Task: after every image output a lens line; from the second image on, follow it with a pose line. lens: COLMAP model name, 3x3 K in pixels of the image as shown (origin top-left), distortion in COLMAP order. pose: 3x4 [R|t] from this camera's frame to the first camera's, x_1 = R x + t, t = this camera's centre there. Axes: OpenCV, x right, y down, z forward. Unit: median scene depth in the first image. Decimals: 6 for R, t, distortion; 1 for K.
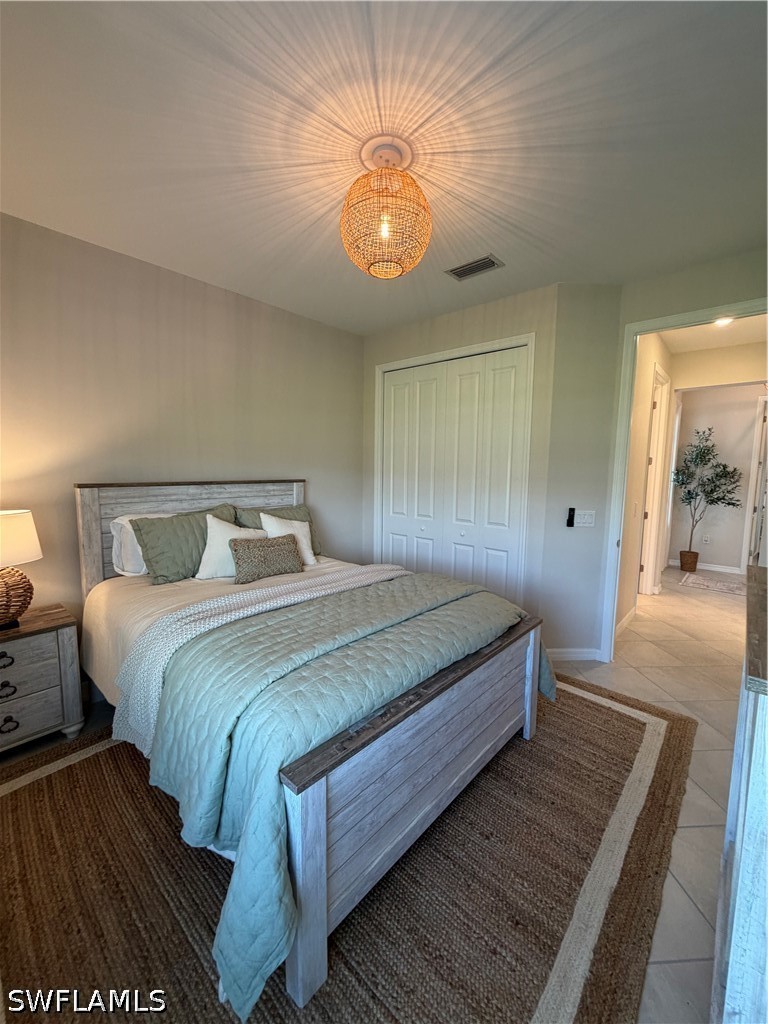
lens RADIAL K [[408.9, 0, 388.6], [0, 408.9, 508.7], [0, 0, 1]] dist [-0.000411, 0.000269]
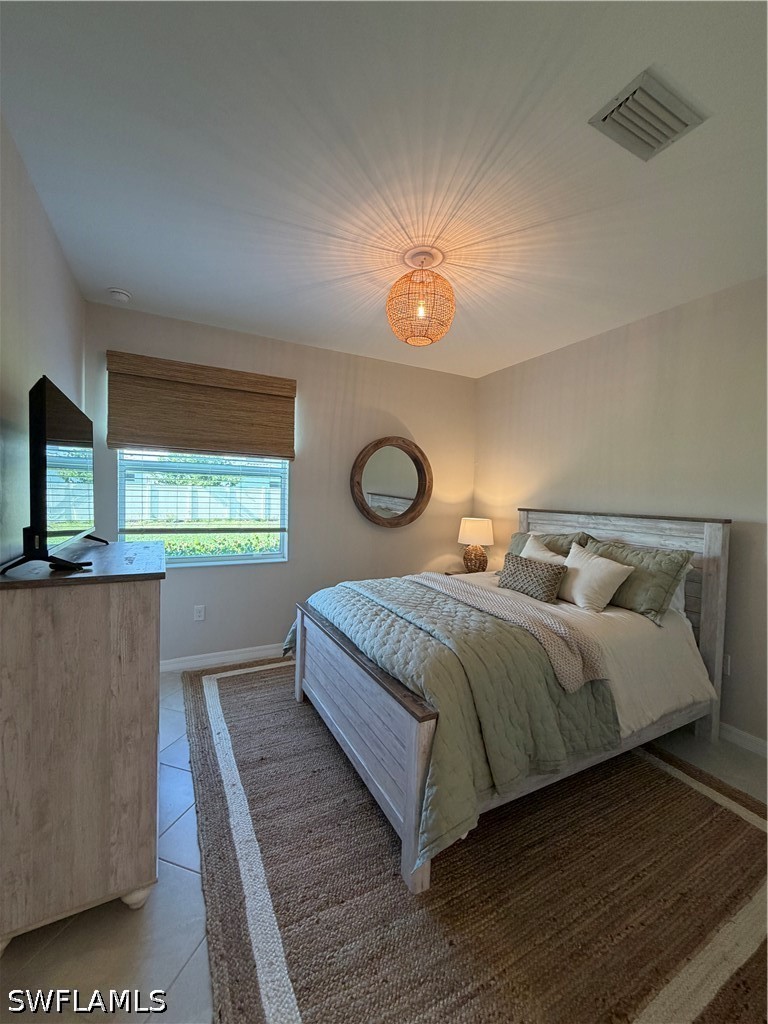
lens RADIAL K [[408.9, 0, 385.2], [0, 408.9, 509.3], [0, 0, 1]] dist [-0.000411, 0.000269]
pose [[-0.348931, 0.011117, -0.937082, 0.916560], [-0.128524, 0.989914, 0.059601, -0.081794], [0.928293, 0.141234, -0.343983, 1.031786]]
